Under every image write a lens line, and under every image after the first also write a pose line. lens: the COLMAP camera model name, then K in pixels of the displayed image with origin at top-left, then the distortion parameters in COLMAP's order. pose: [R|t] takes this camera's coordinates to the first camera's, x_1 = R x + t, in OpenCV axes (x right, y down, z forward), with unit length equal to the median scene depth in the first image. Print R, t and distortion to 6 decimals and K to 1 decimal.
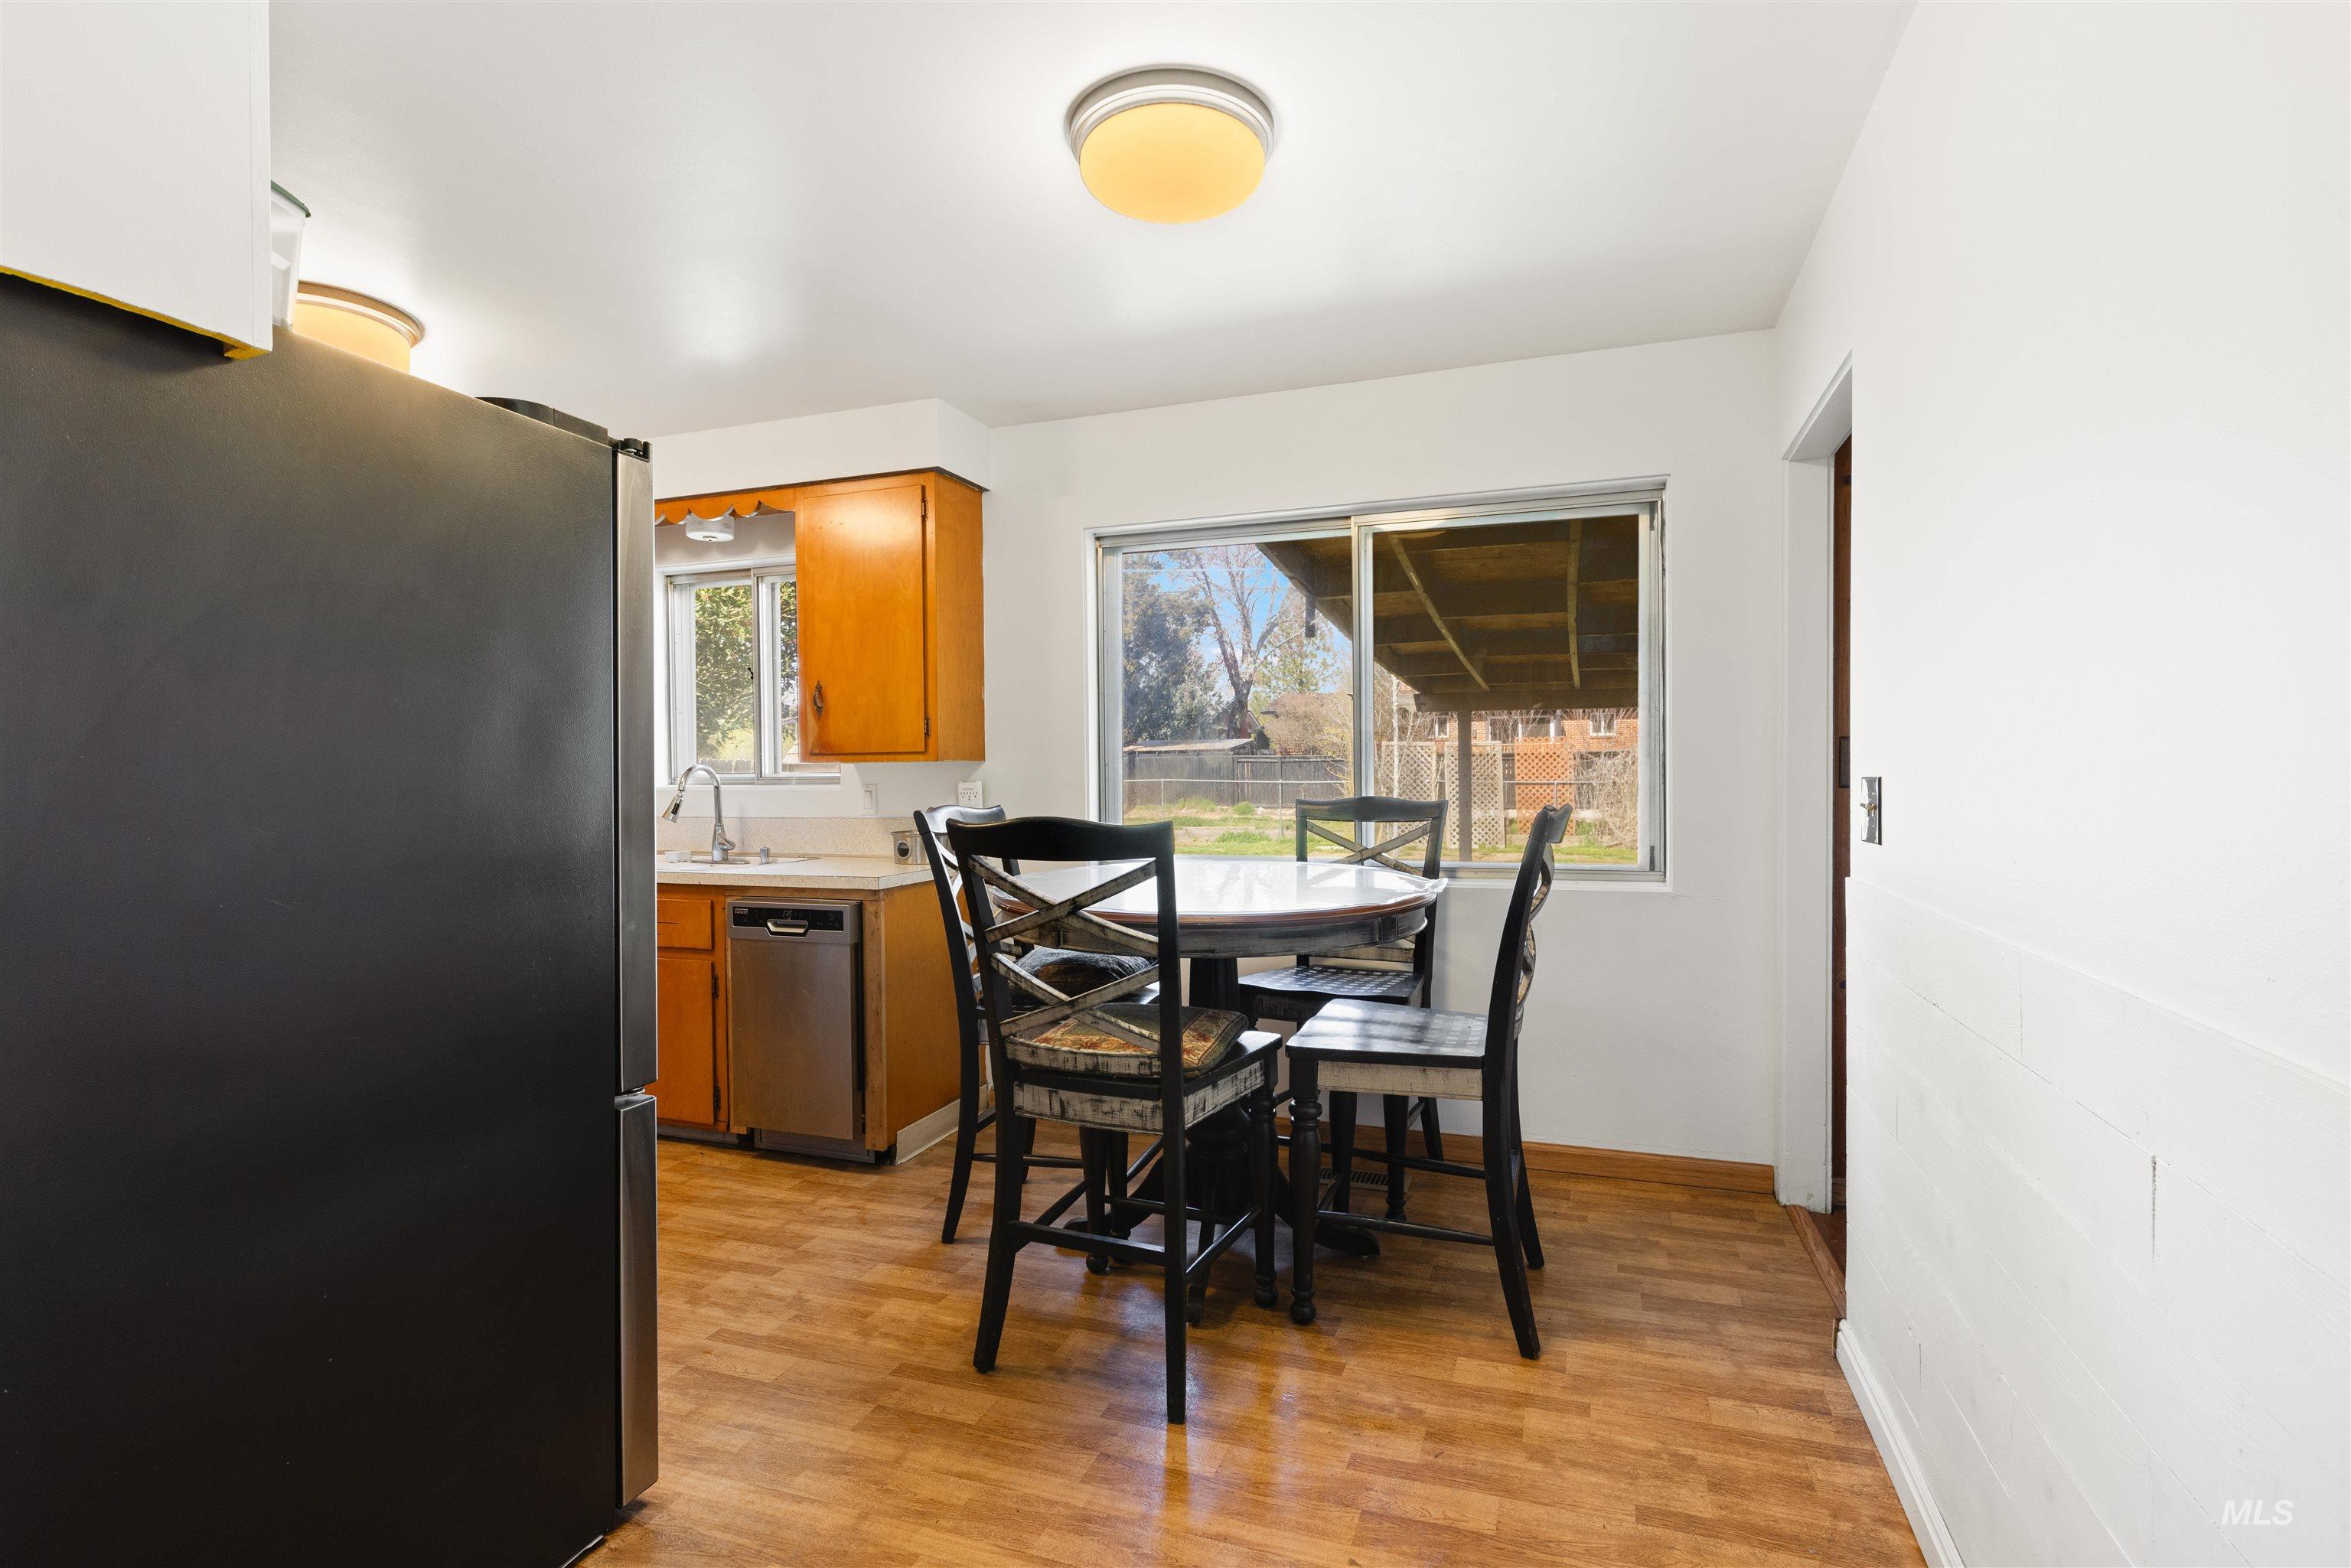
lens RADIAL K [[1047.5, 0, 1170.7], [0, 1047.5, 783.9], [0, 0, 1]] dist [0.003016, -0.000671]
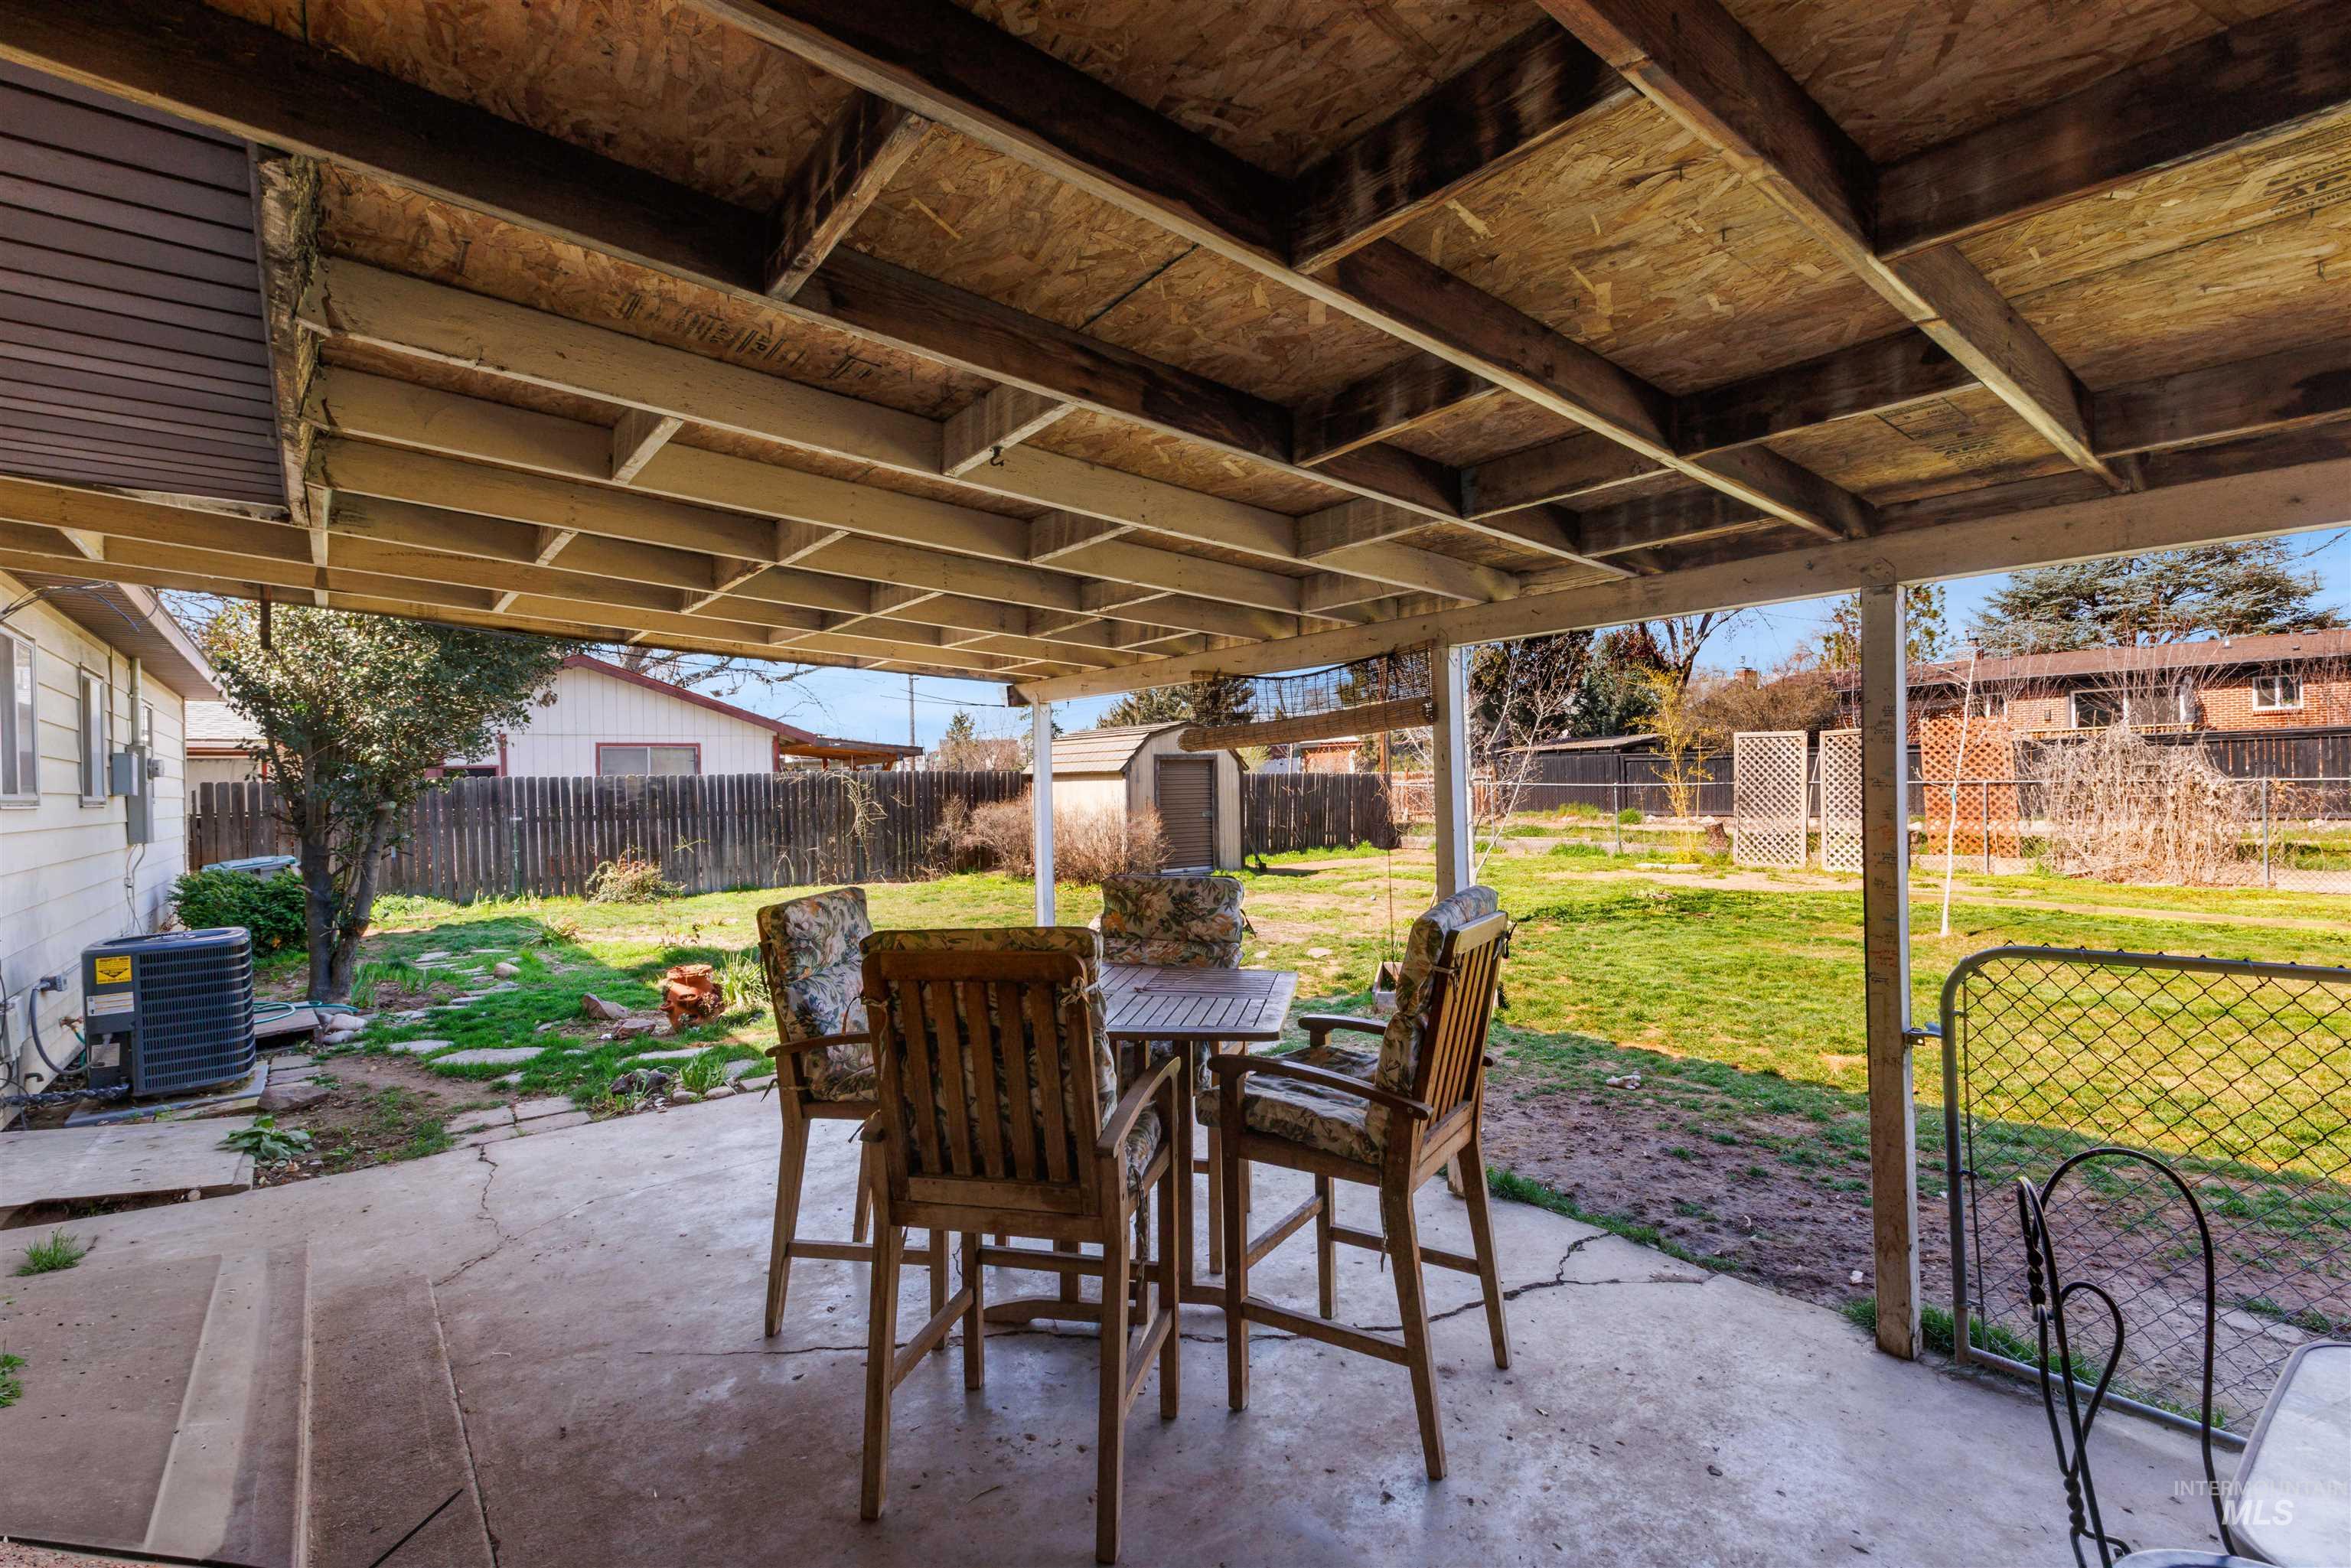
lens RADIAL K [[1047.5, 0, 1186.6], [0, 1047.5, 781.9], [0, 0, 1]] dist [0.003016, -0.000671]
pose [[0.866813, -0.011208, -0.498508, 0.261911], [0.009059, 0.999936, -0.006730, -0.002216], [0.498552, 0.001318, 0.866859, 0.120849]]
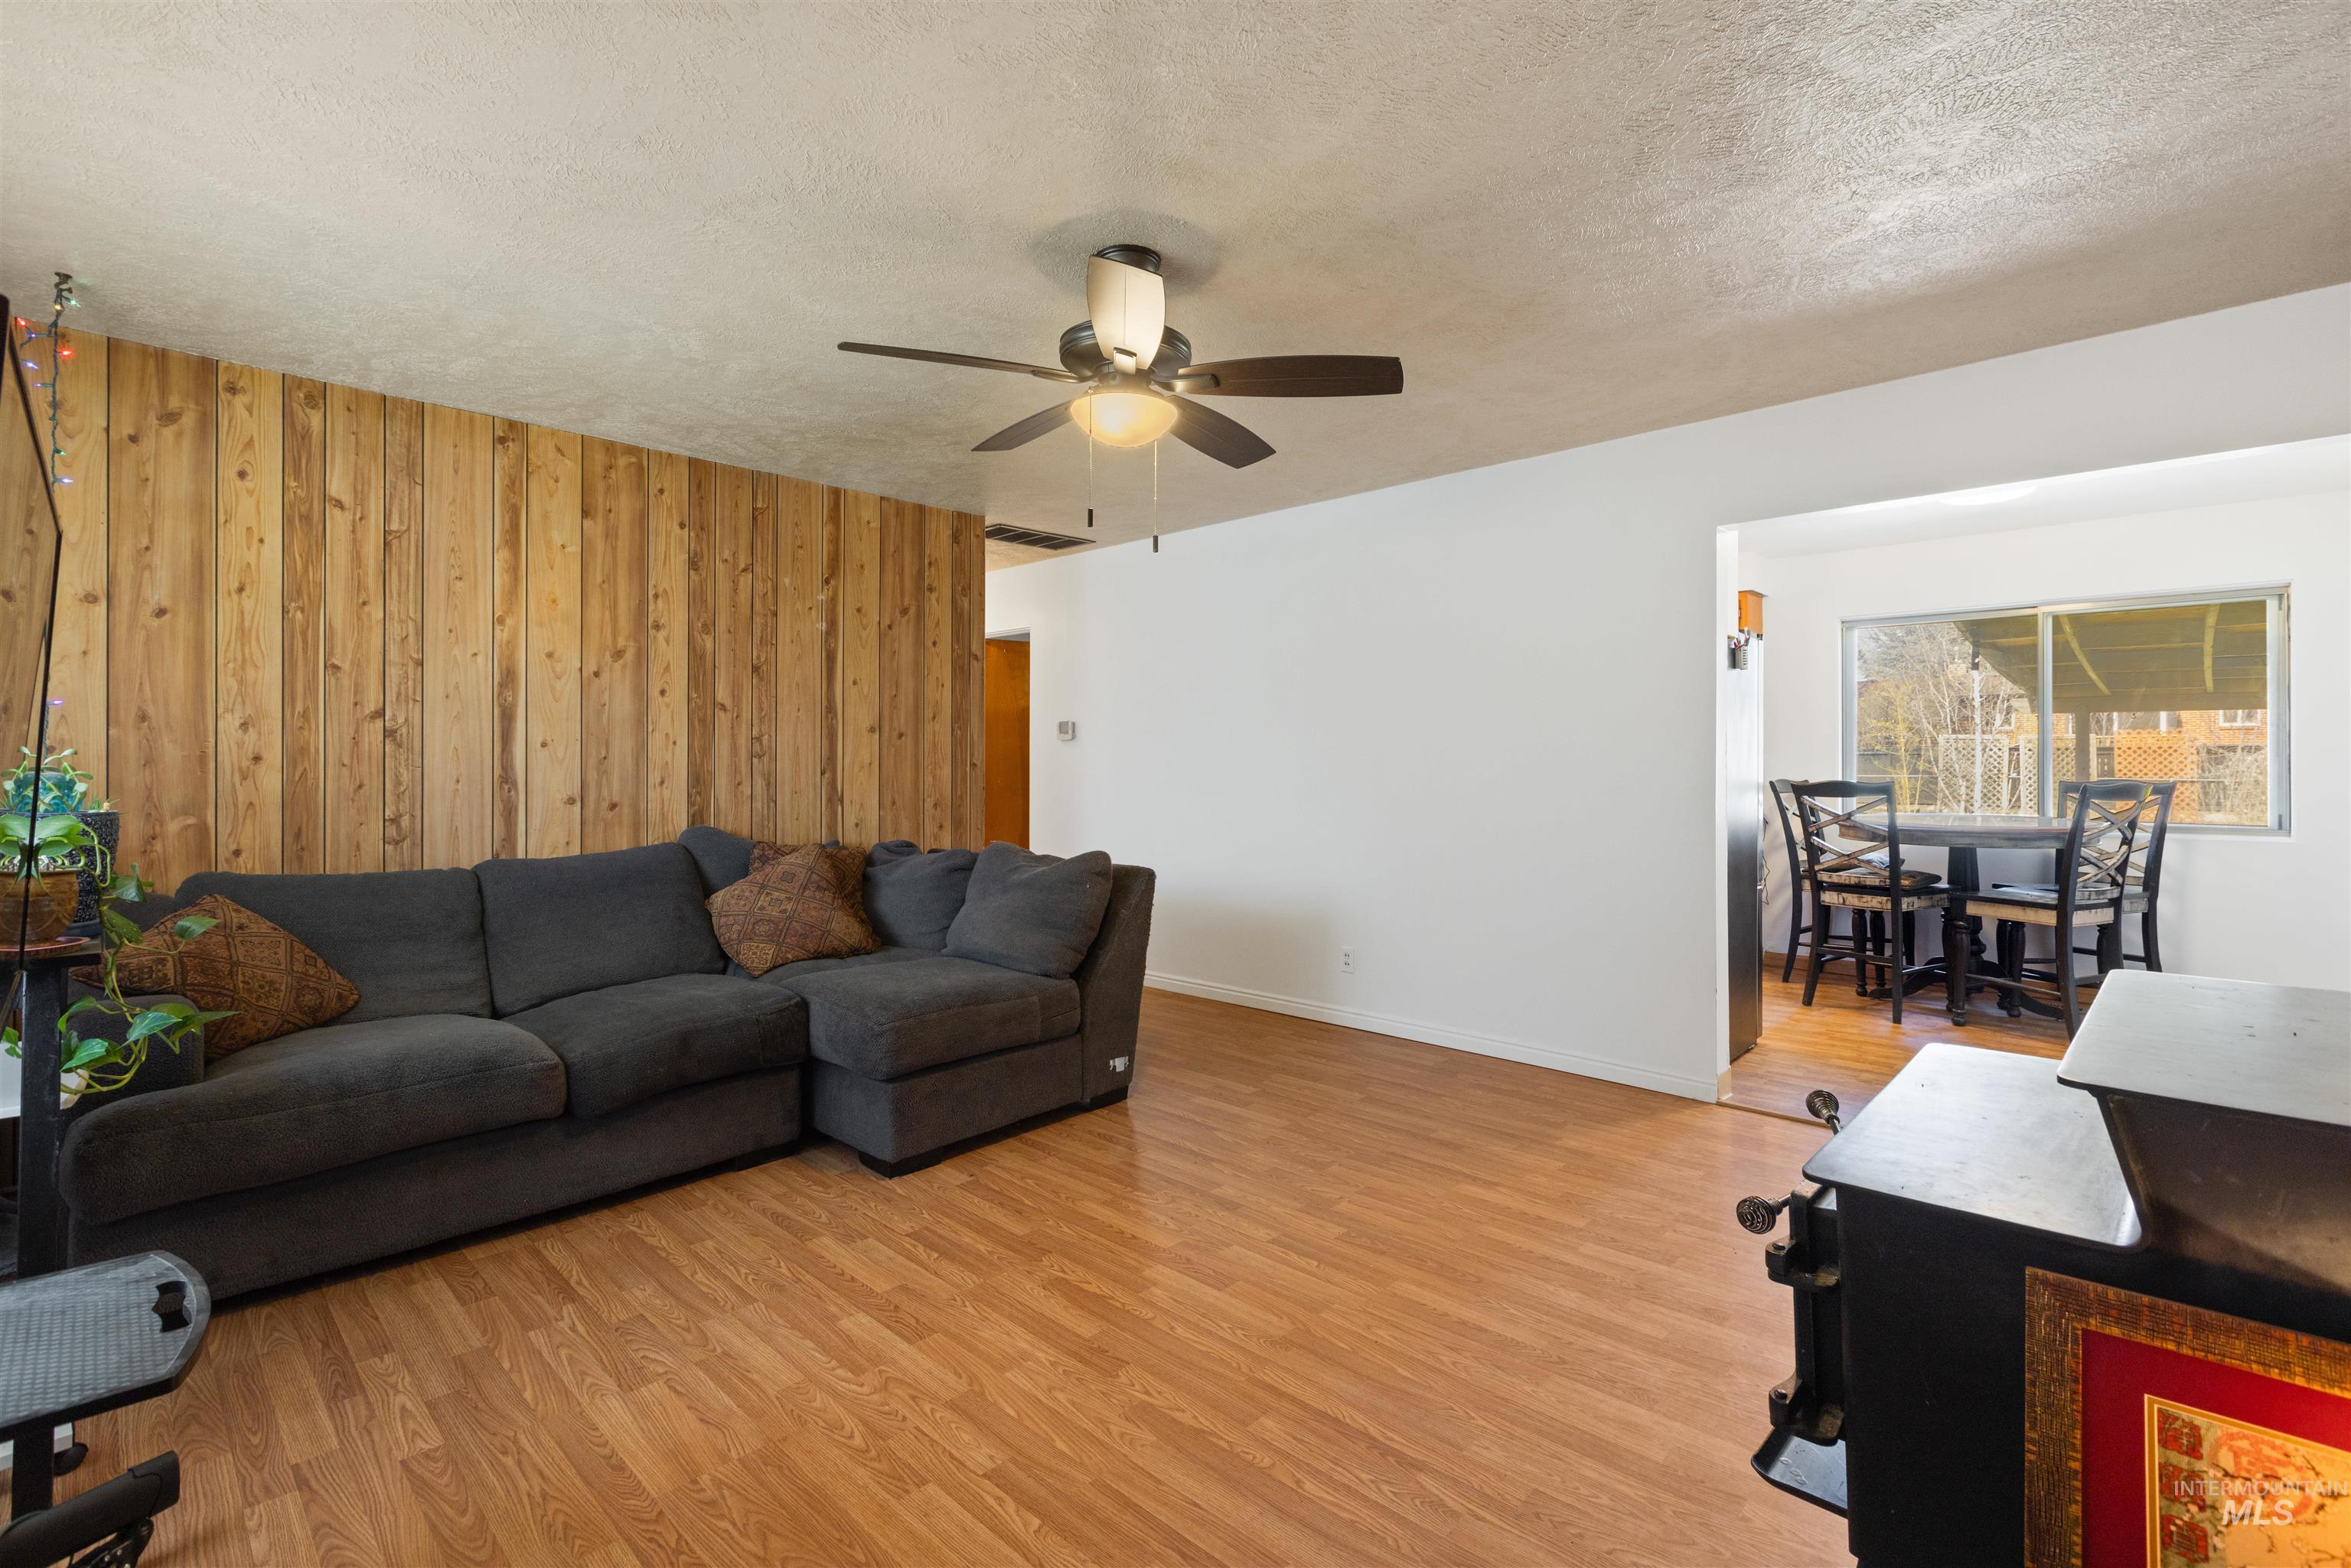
lens RADIAL K [[1047.5, 0, 1179.7], [0, 1047.5, 759.6], [0, 0, 1]] dist [0.003016, -0.000671]
pose [[0.921228, 0.008248, -0.388935, -0.061516], [-0.013964, 0.999832, -0.011872, 0.003439], [0.388771, 0.016368, 0.921189, -0.150541]]
